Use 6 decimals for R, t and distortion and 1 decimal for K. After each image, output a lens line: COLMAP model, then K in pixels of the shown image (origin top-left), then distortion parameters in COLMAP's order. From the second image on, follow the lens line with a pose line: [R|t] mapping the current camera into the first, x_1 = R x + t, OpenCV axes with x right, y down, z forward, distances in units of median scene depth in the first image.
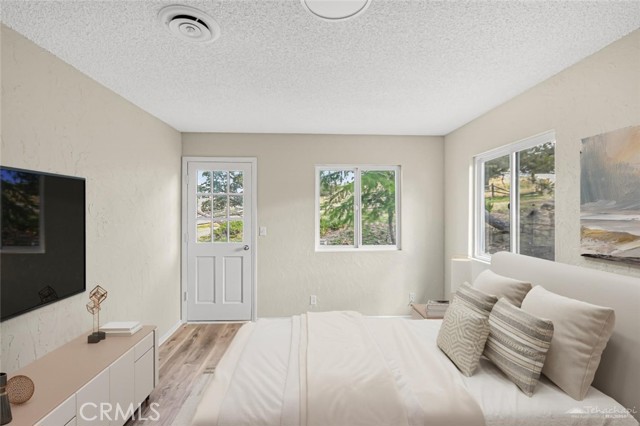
lens RADIAL K [[292.1, 0, 316.6], [0, 292.1, 212.7], [0, 0, 1]] dist [-0.003546, -0.000162]
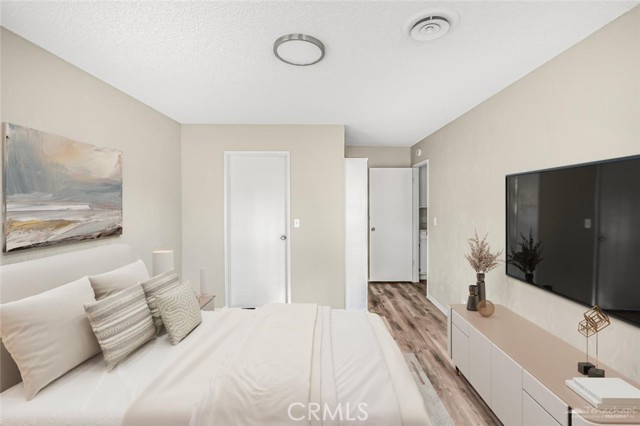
lens RADIAL K [[292.1, 0, 321.1], [0, 292.1, 208.8], [0, 0, 1]] dist [-0.003546, -0.000162]
pose [[-0.998888, -0.003133, 0.047052, -0.113322], [-0.001911, 0.999660, 0.025992, -0.012174], [-0.047117, 0.025873, -0.998554, 2.084689]]
